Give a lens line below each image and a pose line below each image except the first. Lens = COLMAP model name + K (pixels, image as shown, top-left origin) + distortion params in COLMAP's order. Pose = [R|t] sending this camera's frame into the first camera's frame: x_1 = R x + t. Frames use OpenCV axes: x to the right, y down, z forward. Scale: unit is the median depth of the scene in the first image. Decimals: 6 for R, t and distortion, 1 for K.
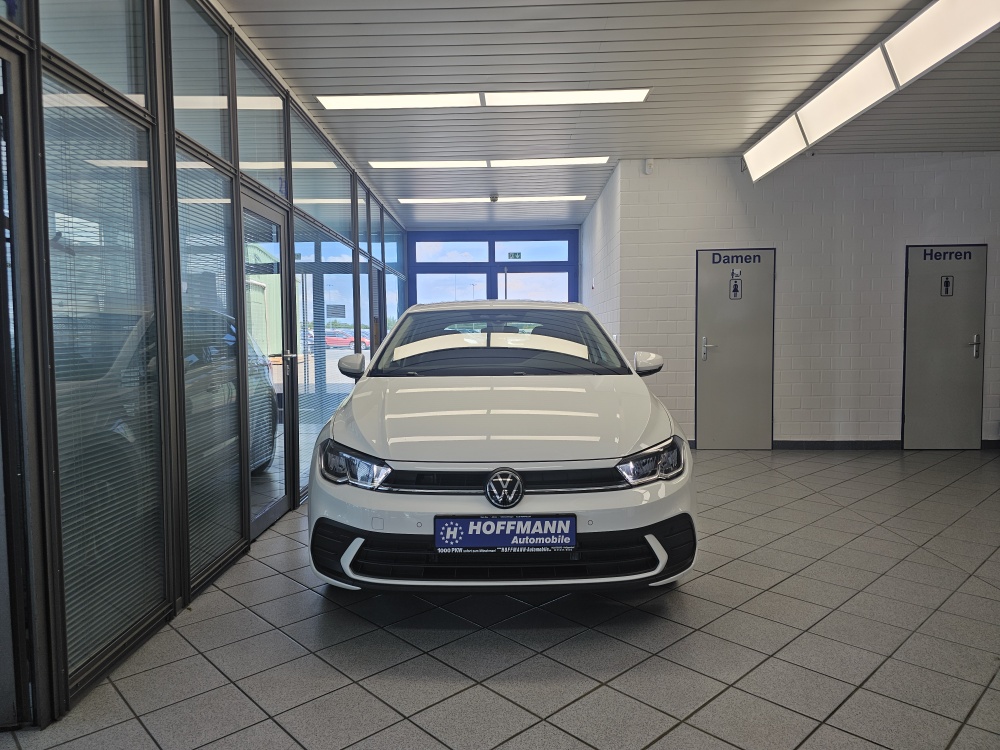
lens RADIAL K [[685.8, 0, 480.0], [0, 685.8, 416.4], [0, 0, 1]] dist [0.054810, -0.057369]
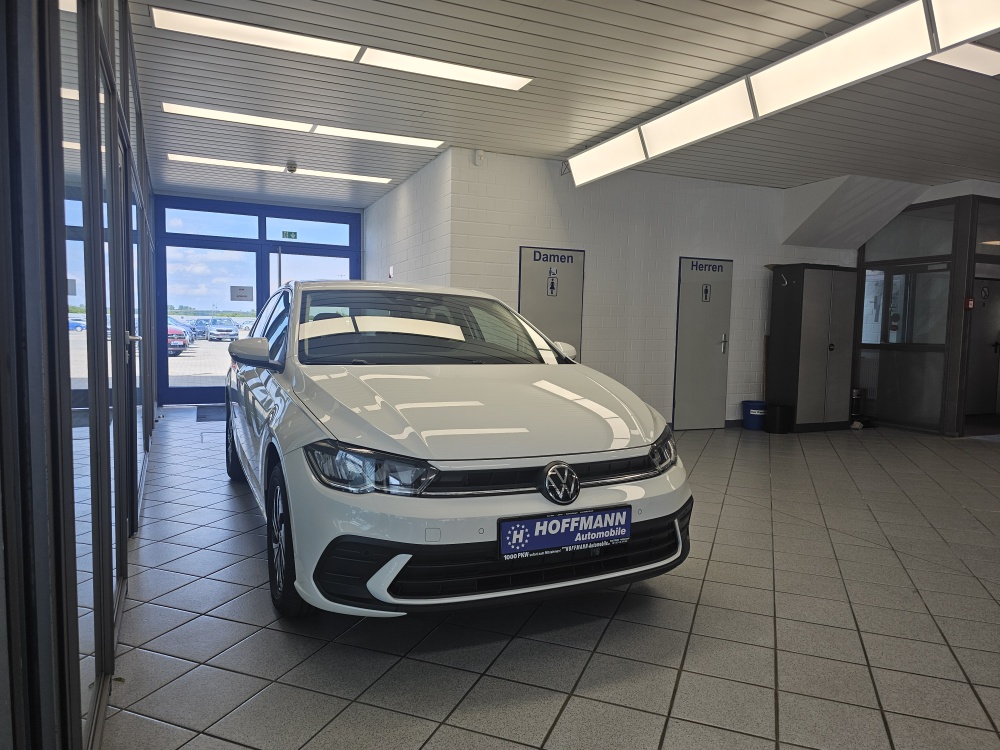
lens RADIAL K [[685.8, 0, 523.6], [0, 685.8, 425.5], [0, 0, 1]] dist [0.054810, -0.057369]
pose [[0.897410, -0.033005, 0.439961, -0.190852], [0.022892, 0.999338, 0.028275, -0.000484], [-0.440603, -0.015302, 0.897572, 0.085486]]
